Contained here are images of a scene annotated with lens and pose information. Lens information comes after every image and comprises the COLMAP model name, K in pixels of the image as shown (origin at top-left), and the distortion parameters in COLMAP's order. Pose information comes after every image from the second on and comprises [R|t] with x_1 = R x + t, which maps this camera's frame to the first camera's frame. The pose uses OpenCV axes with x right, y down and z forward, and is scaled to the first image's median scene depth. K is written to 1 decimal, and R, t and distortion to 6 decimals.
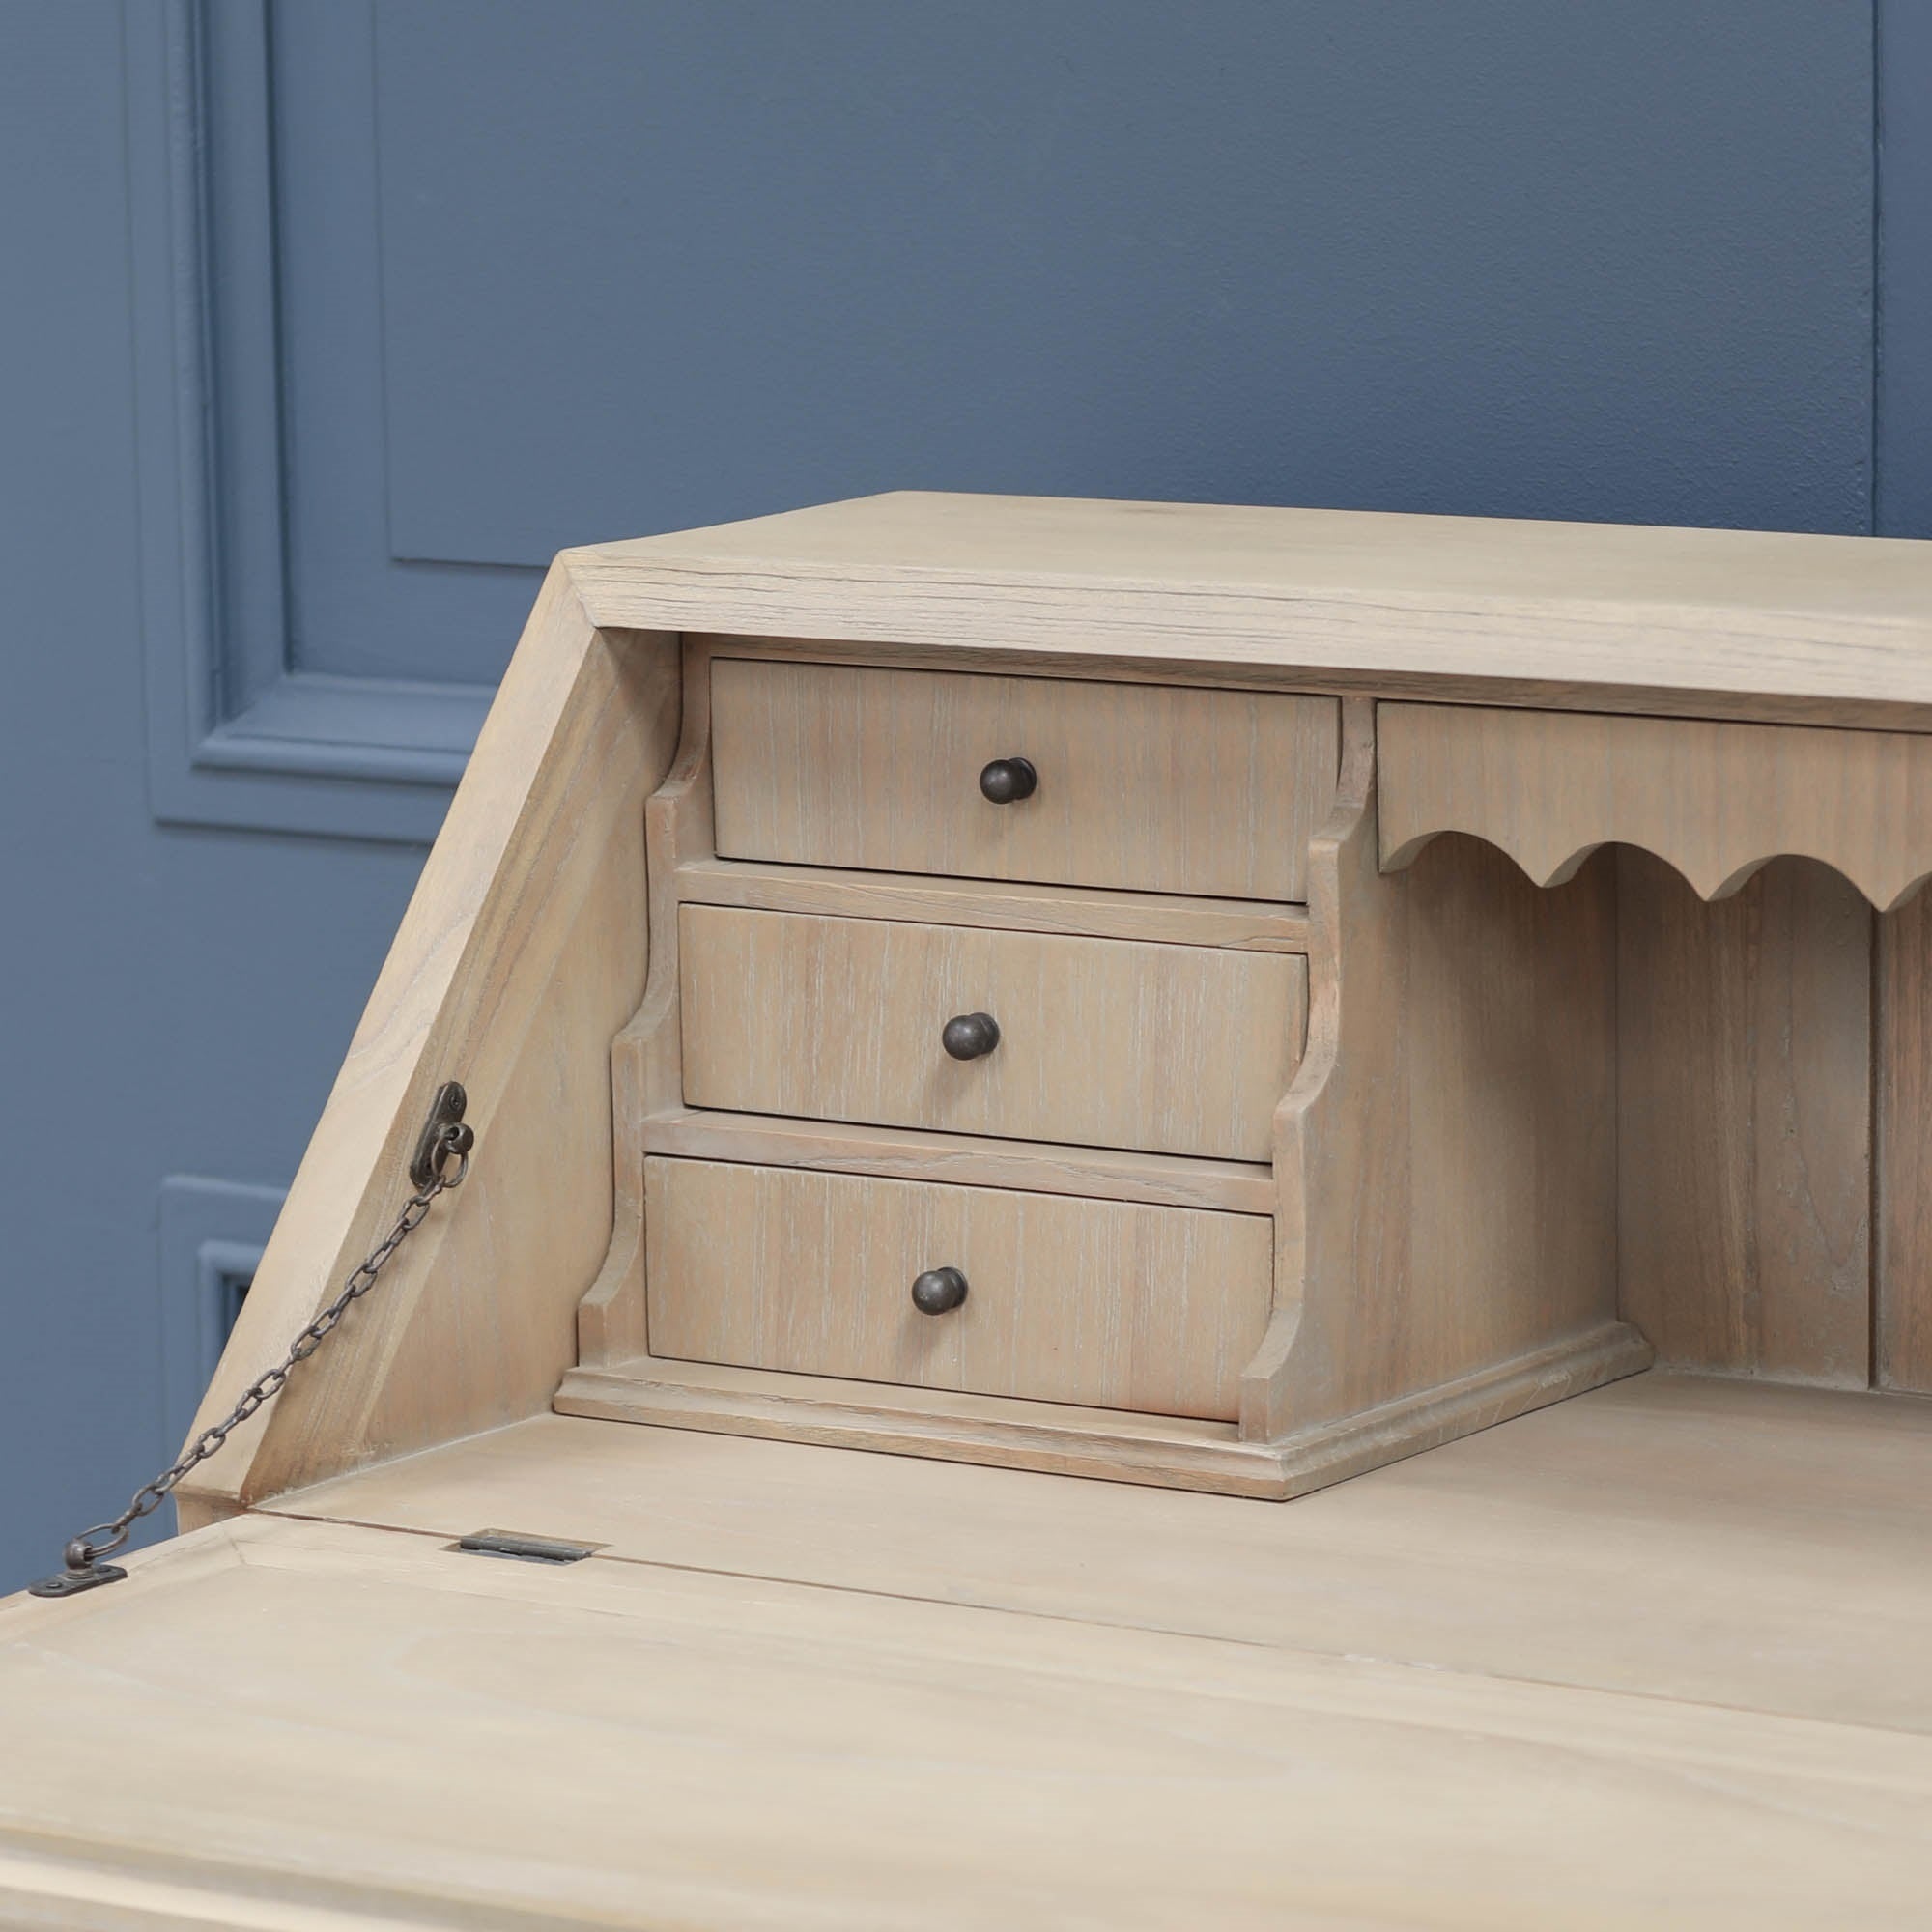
lens RADIAL K [[8461.5, 0, 961.1], [0, 8461.5, 1125.5], [0, 0, 1]] dist [0.019403, 0.931300]
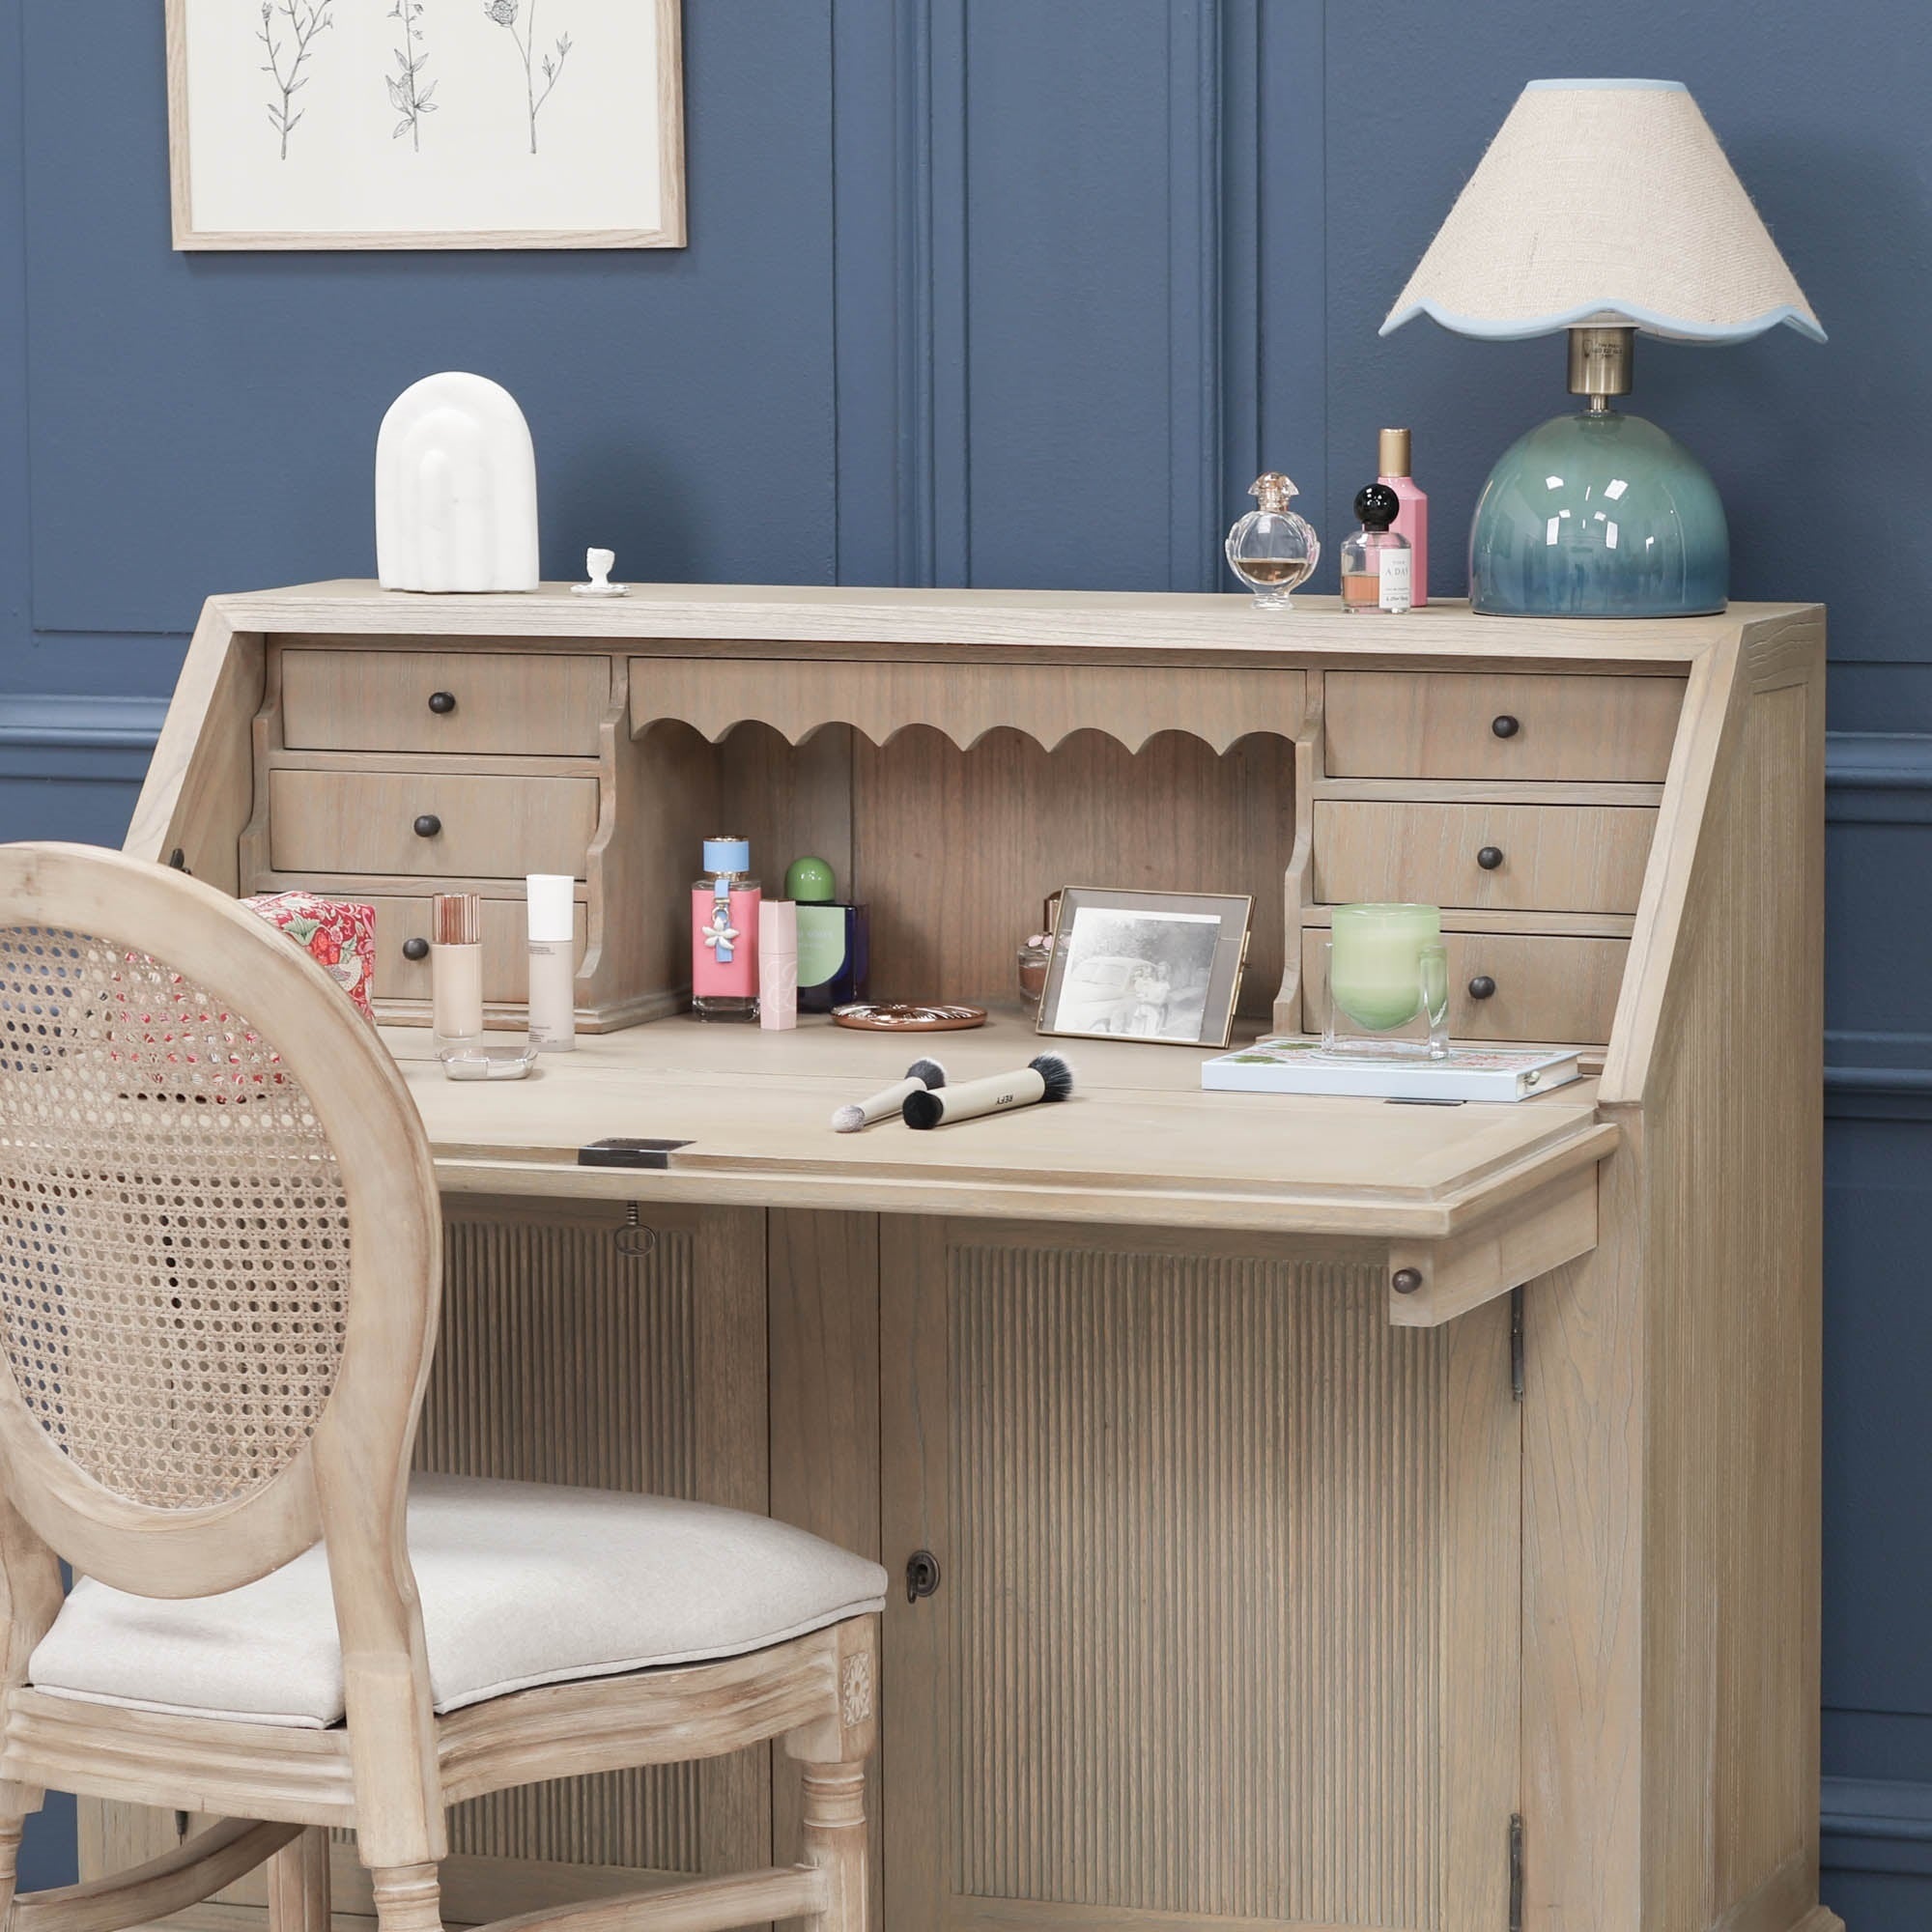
lens RADIAL K [[7409.3, 0, 966.0], [0, 7409.3, 966.0], [0, 0, 1]] dist [0.123139, -2.907555]
pose [[0.978501, -0.011760, 0.205905, -0.242032], [0.026191, 0.997375, -0.067500, 0.148387], [-0.204571, 0.071442, 0.976241, -0.783116]]
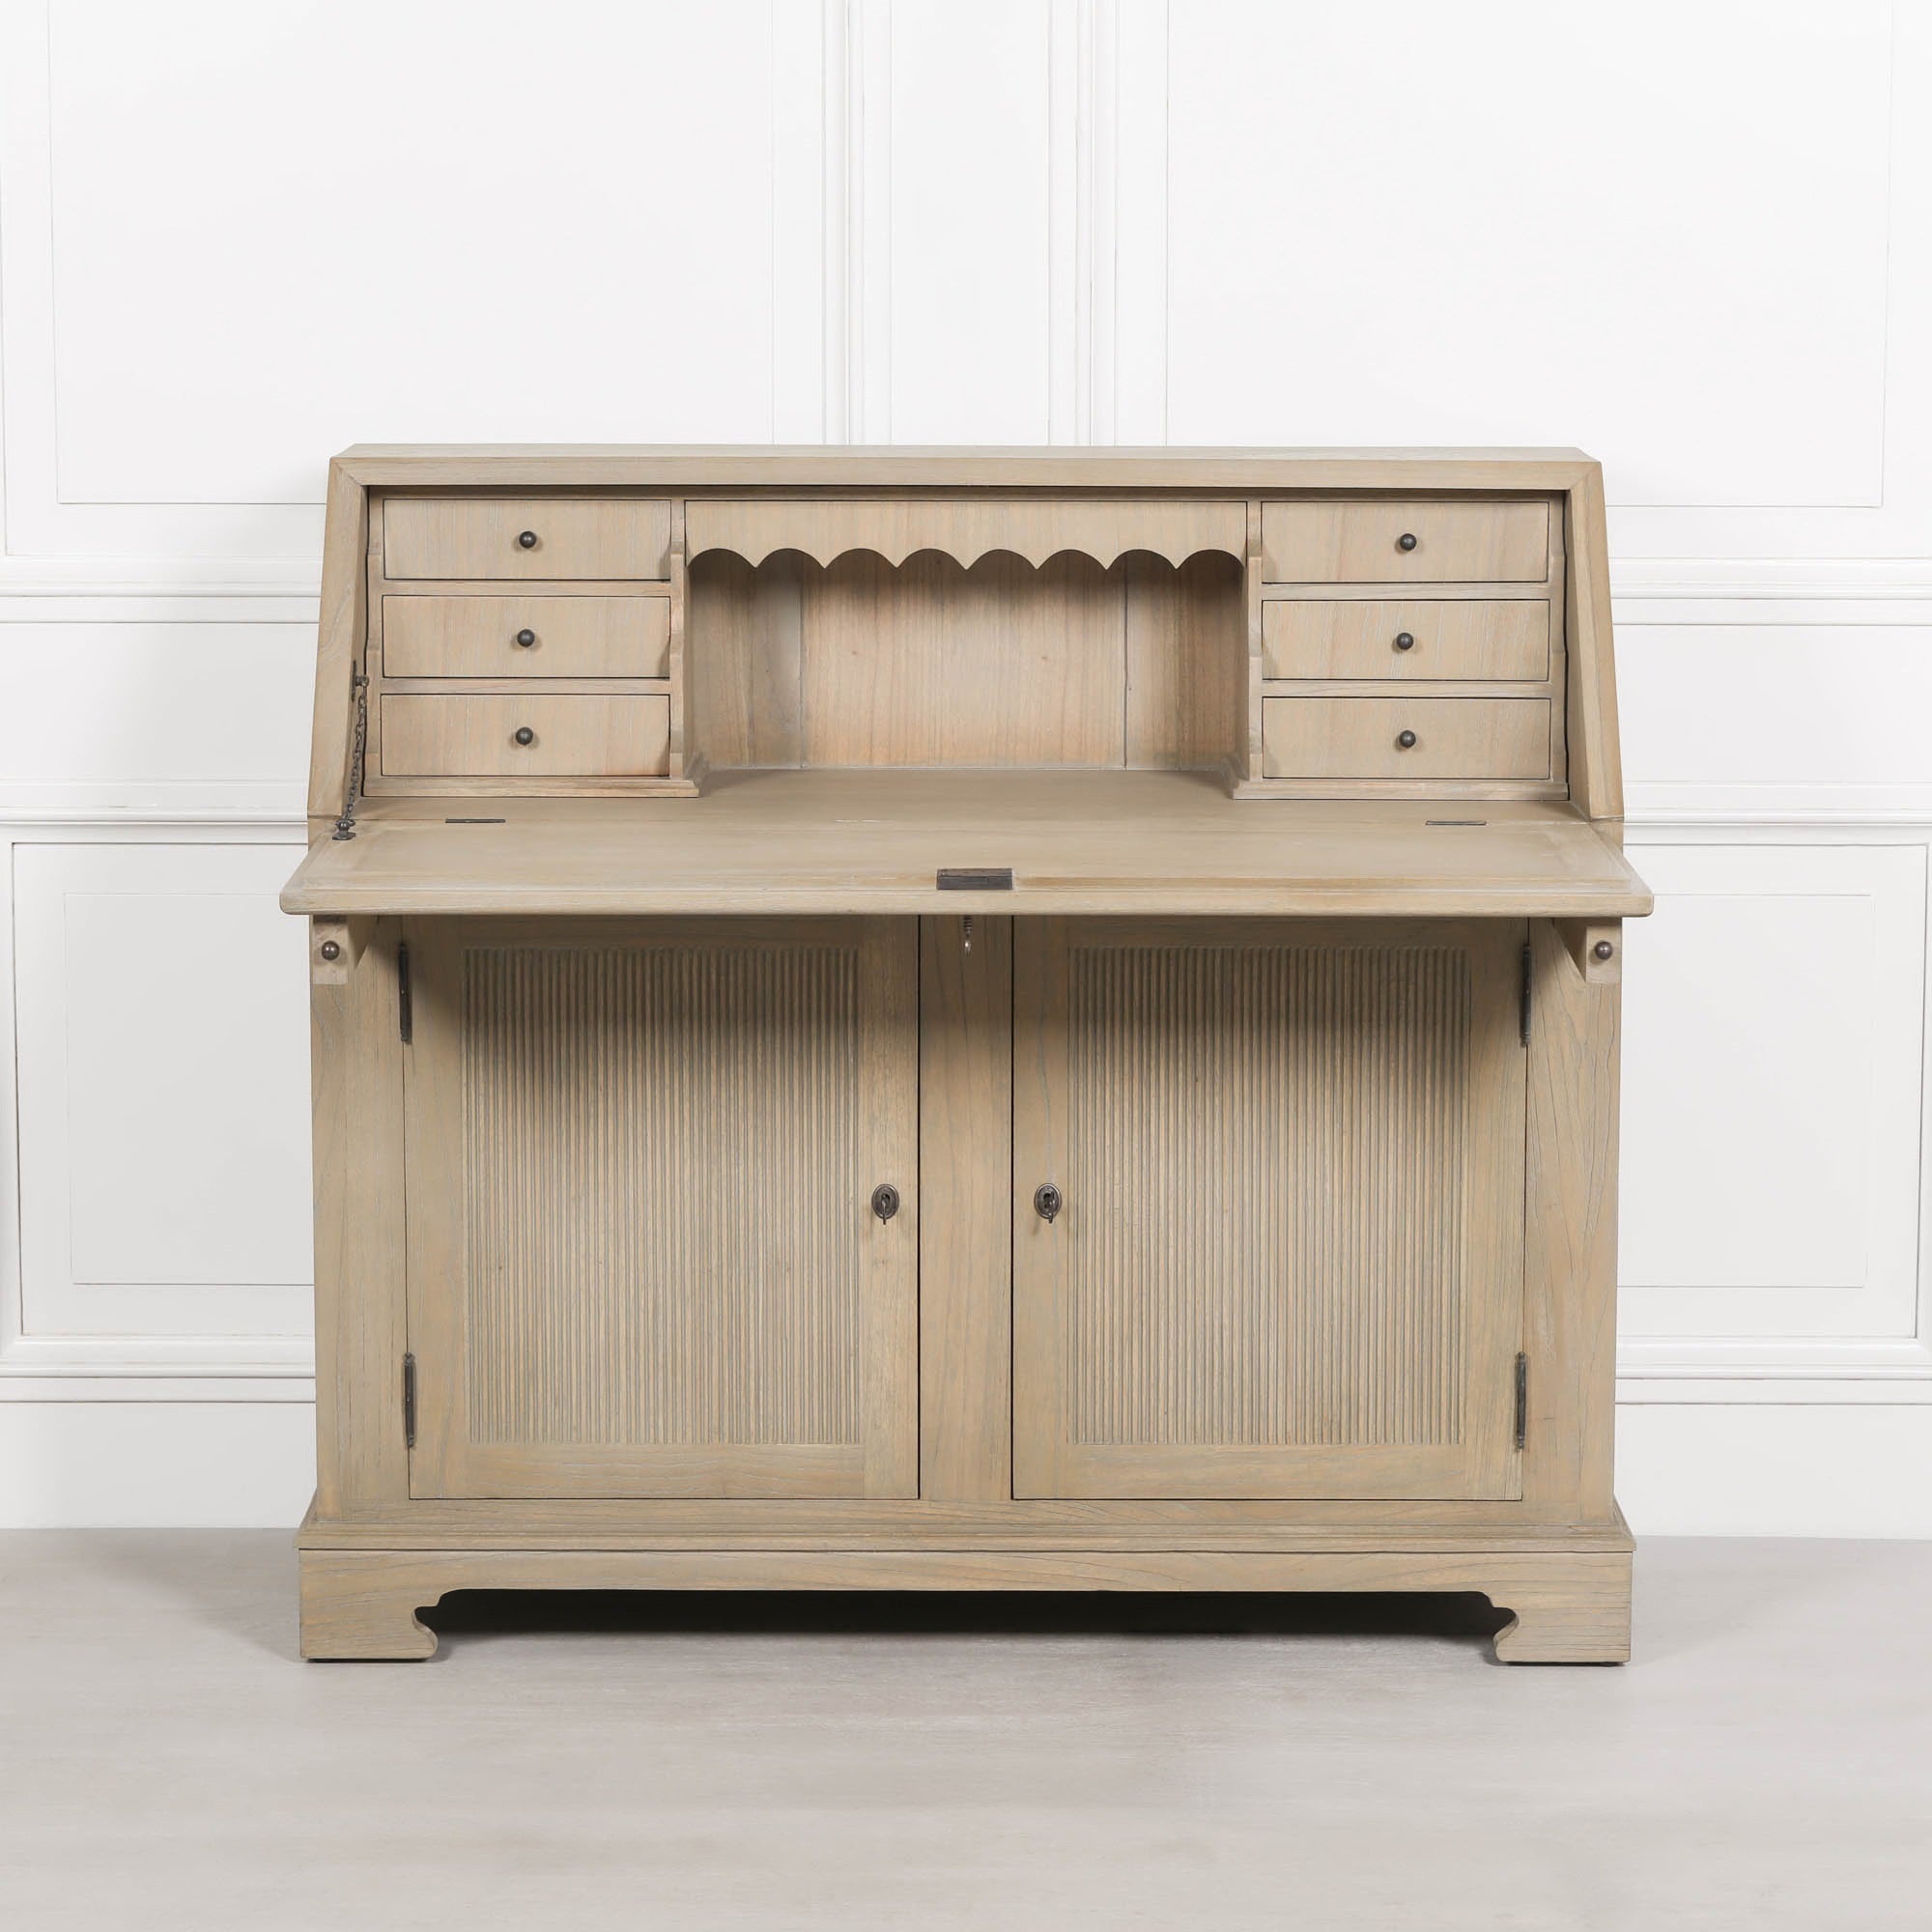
lens RADIAL K [[7409.3, 0, 966.0], [0, 7409.3, 966.0], [0, 0, 1]] dist [0.123139, -2.907555]
pose [[0.841950, -0.053199, 0.536927, -1.102307], [0.078317, 0.996638, -0.024062, 0.153708], [-0.533842, 0.062309, 0.843286, -0.968576]]
